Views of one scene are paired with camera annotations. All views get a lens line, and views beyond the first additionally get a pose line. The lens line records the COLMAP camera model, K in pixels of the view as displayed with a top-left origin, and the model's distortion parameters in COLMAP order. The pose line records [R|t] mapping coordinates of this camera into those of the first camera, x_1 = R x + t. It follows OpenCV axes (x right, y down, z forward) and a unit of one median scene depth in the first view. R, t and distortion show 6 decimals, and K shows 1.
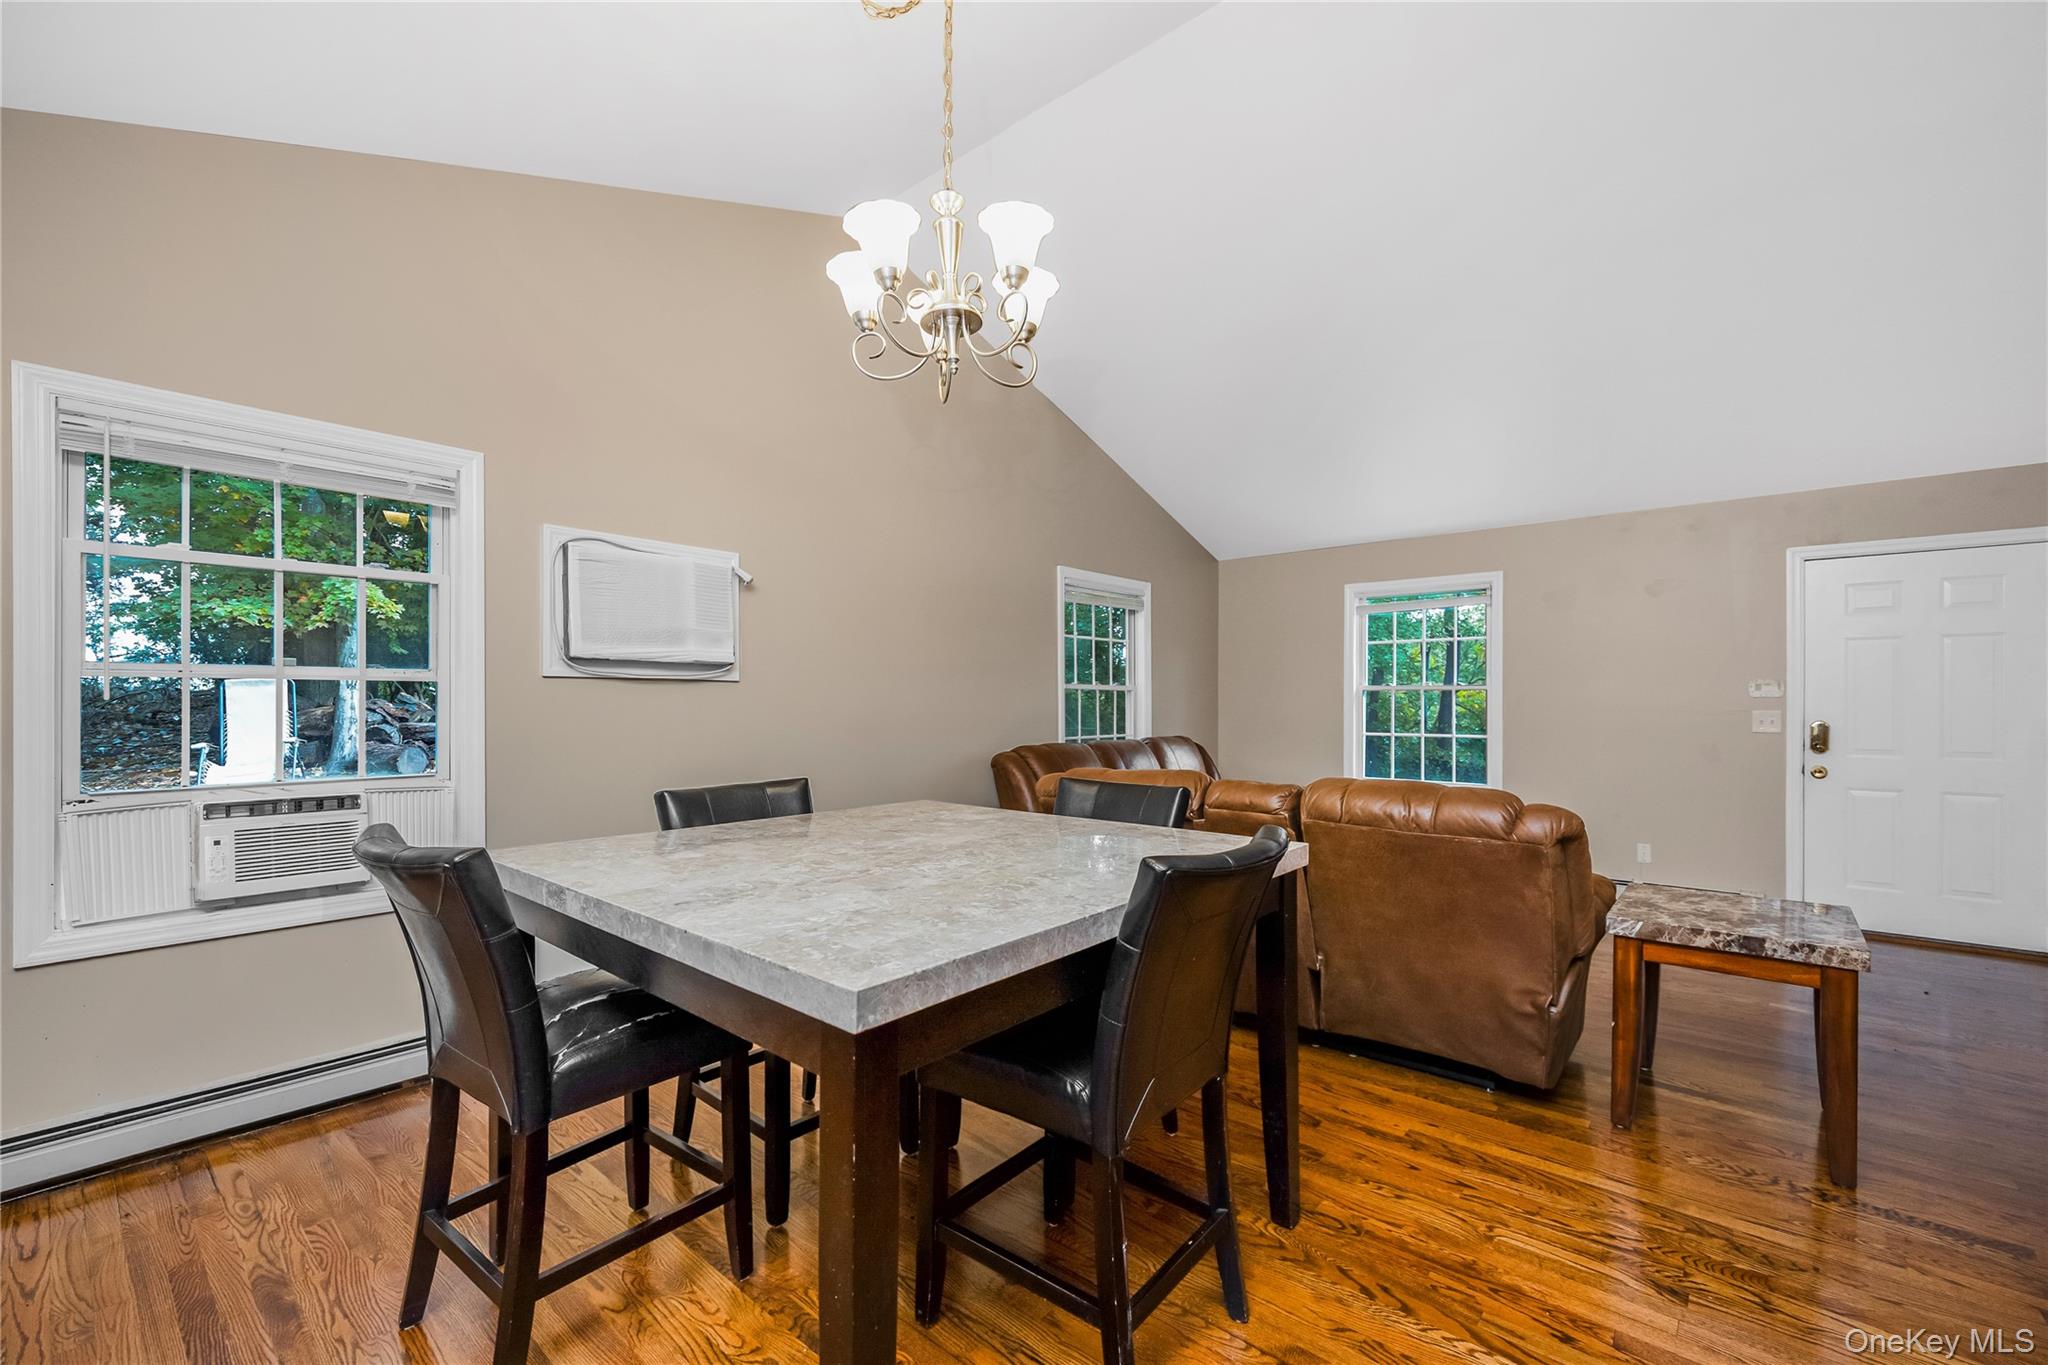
lens RADIAL K [[839.6, 0, 1025.5], [0, 839.6, 697.3], [0, 0, 1]] dist [-0.008266, 0.000486]
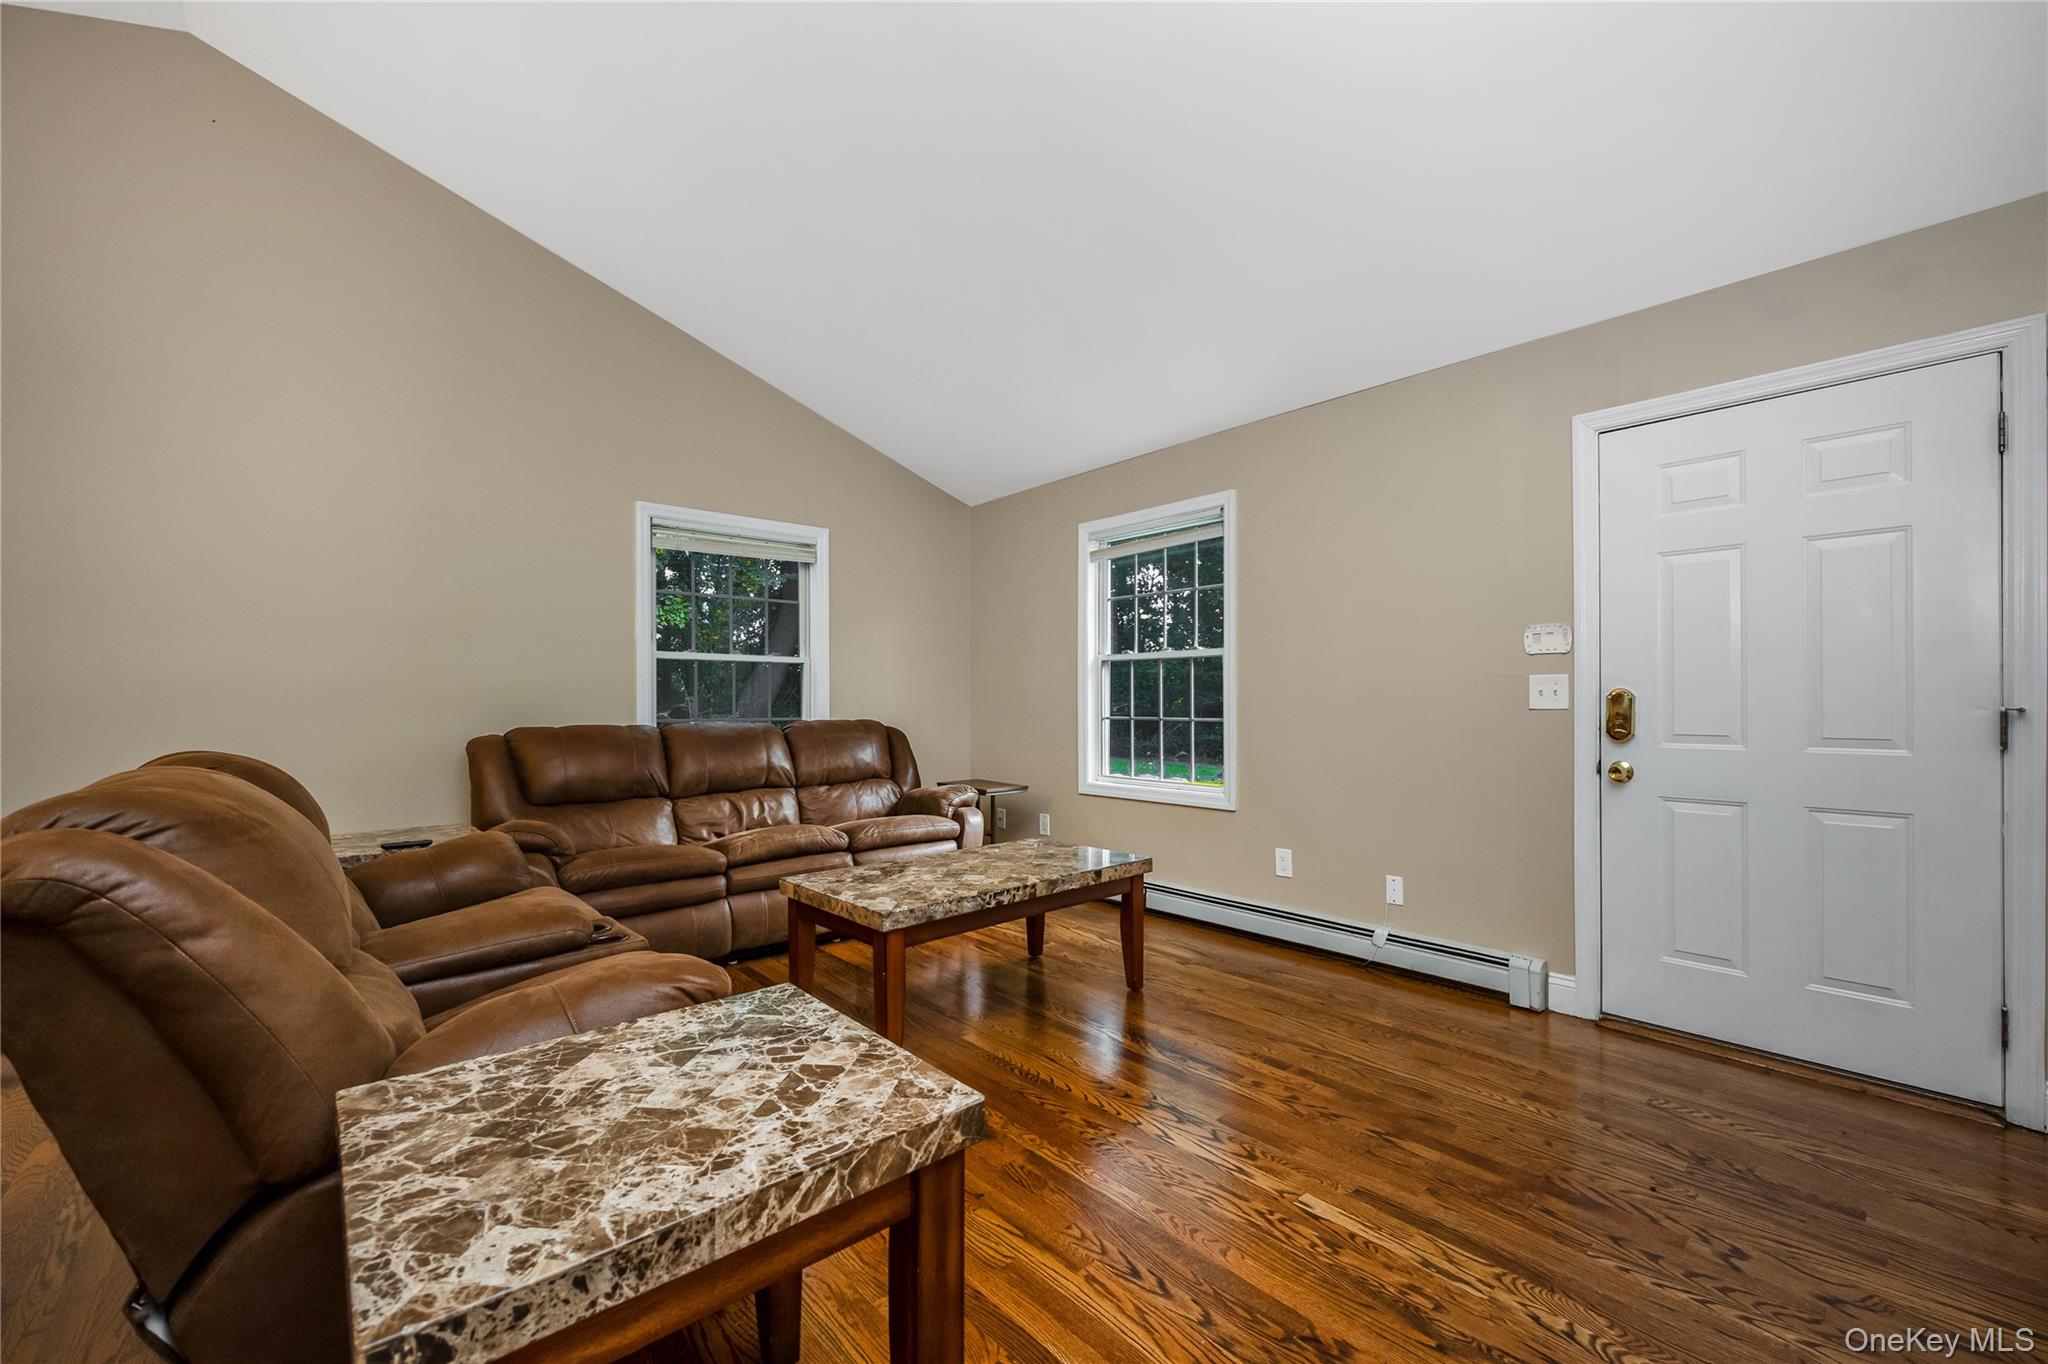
lens RADIAL K [[839.6, 0, 1018.1], [0, 839.6, 688.8], [0, 0, 1]] dist [-0.008266, 0.000486]
pose [[0.990582, -0.003321, -0.136881, 0.574481], [0.002504, 0.999978, -0.006139, 0.029710], [0.136898, 0.005738, 0.990568, 0.312825]]
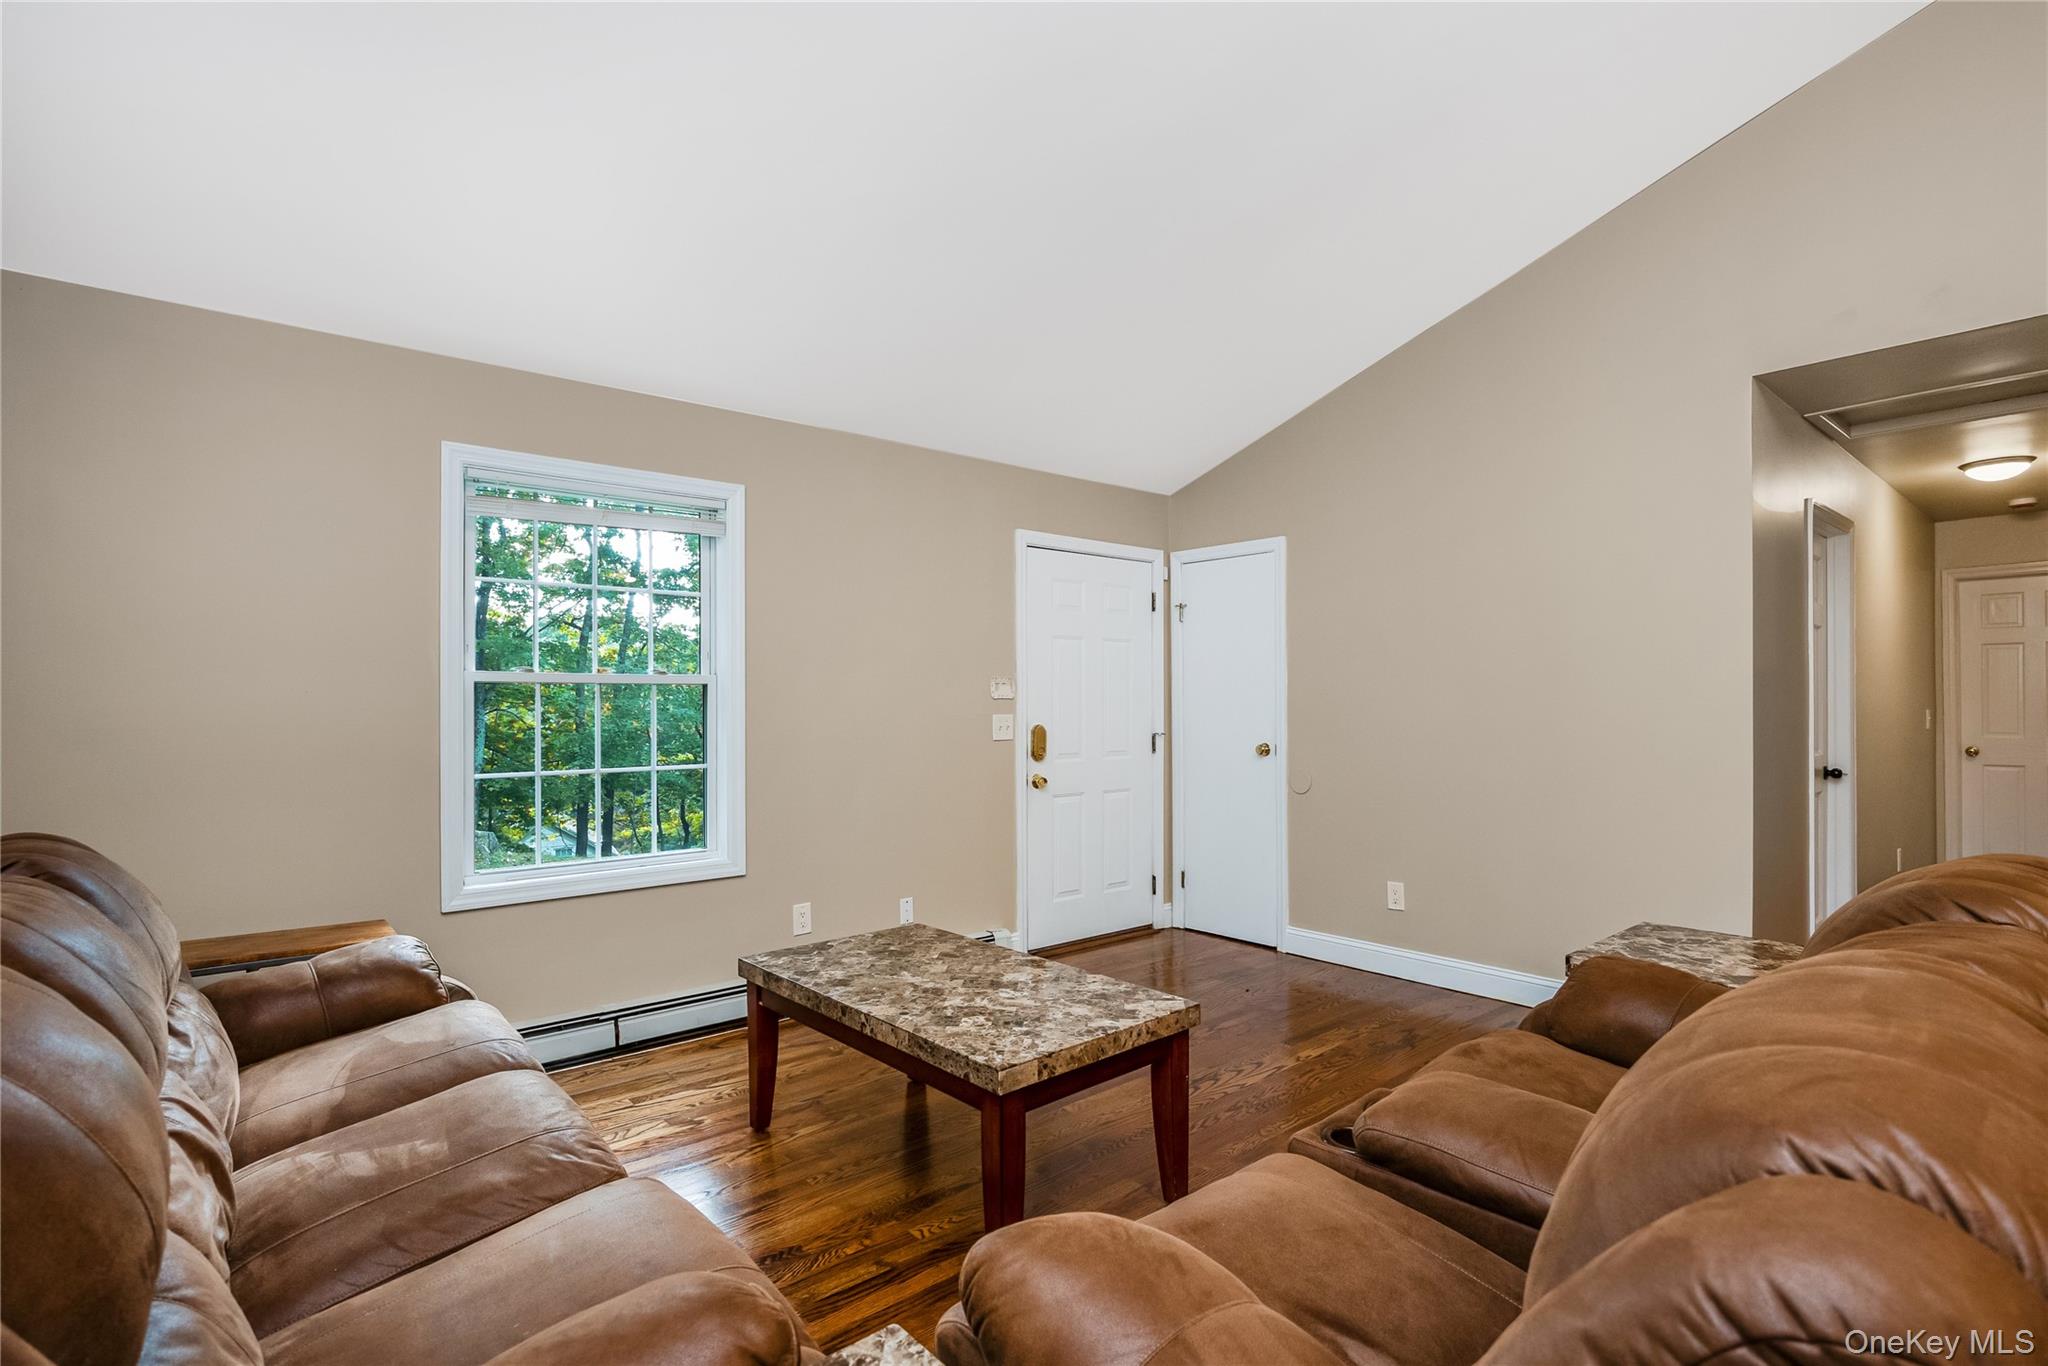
lens RADIAL K [[989.2, 0, 1060.6], [0, 989.2, 679.9], [0, 0, 1]] dist [-0.014476, -0.000189]
pose [[0.126361, 0.017204, 0.991835, -0.114152], [-0.005886, 0.999845, -0.016593, -0.002648], [-0.991967, -0.003741, 0.126443, 0.810816]]
